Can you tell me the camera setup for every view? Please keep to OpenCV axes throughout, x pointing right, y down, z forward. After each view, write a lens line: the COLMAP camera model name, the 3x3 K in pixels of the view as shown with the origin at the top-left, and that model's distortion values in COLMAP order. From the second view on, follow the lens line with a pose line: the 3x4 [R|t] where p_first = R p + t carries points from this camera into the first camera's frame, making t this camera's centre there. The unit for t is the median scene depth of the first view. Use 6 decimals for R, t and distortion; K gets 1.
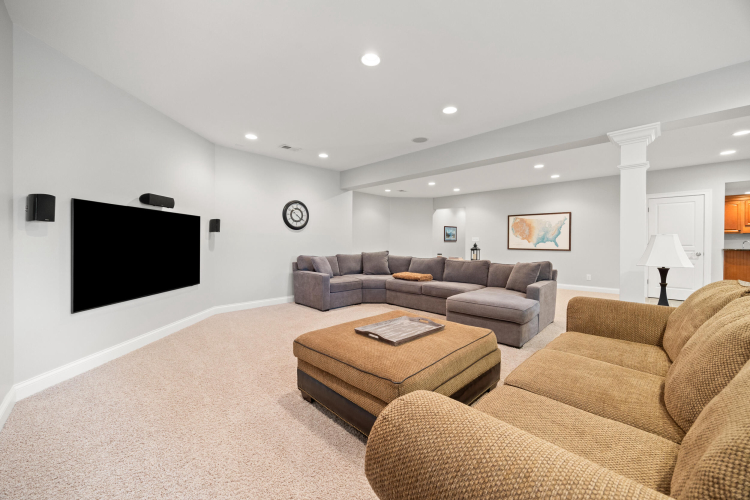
lens RADIAL K [[286.2, 0, 377.4], [0, 286.2, 245.5], [0, 0, 1]] dist [-0.000746, -0.000344]
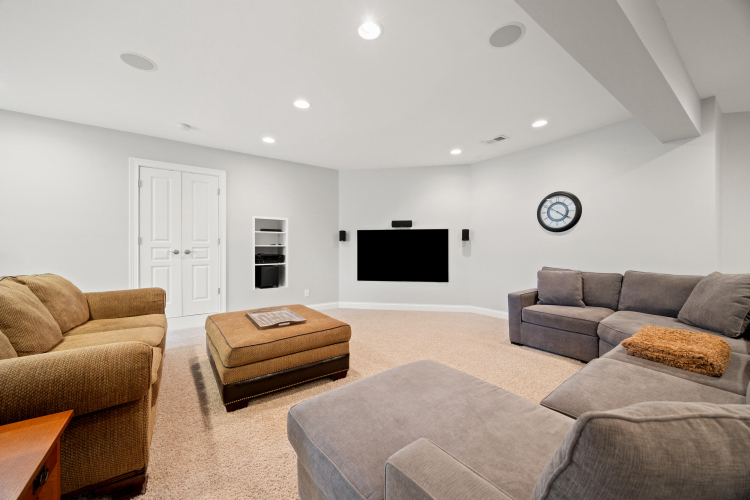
lens RADIAL K [[286.2, 0, 377.3], [0, 286.2, 248.4], [0, 0, 1]] dist [-0.000746, -0.000344]
pose [[-0.166613, -0.003488, -0.986016, 0.630944], [-0.011740, 0.999930, -0.001554, -0.009821], [0.985953, 0.011317, -0.166642, 0.841013]]
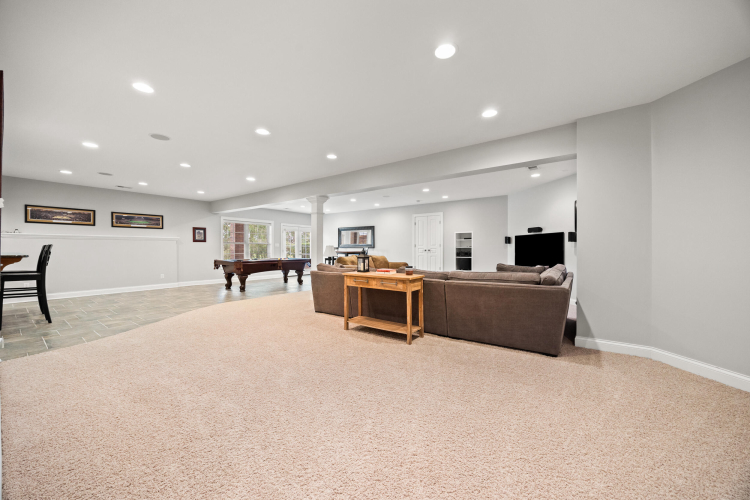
lens RADIAL K [[286.2, 0, 376.2], [0, 286.2, 249.3], [0, 0, 1]] dist [-0.000746, -0.000344]
pose [[-0.988927, -0.003250, -0.148365, 0.526730], [-0.004961, 0.999925, 0.011160, -0.021842], [0.148318, 0.011773, -0.988870, 2.172892]]
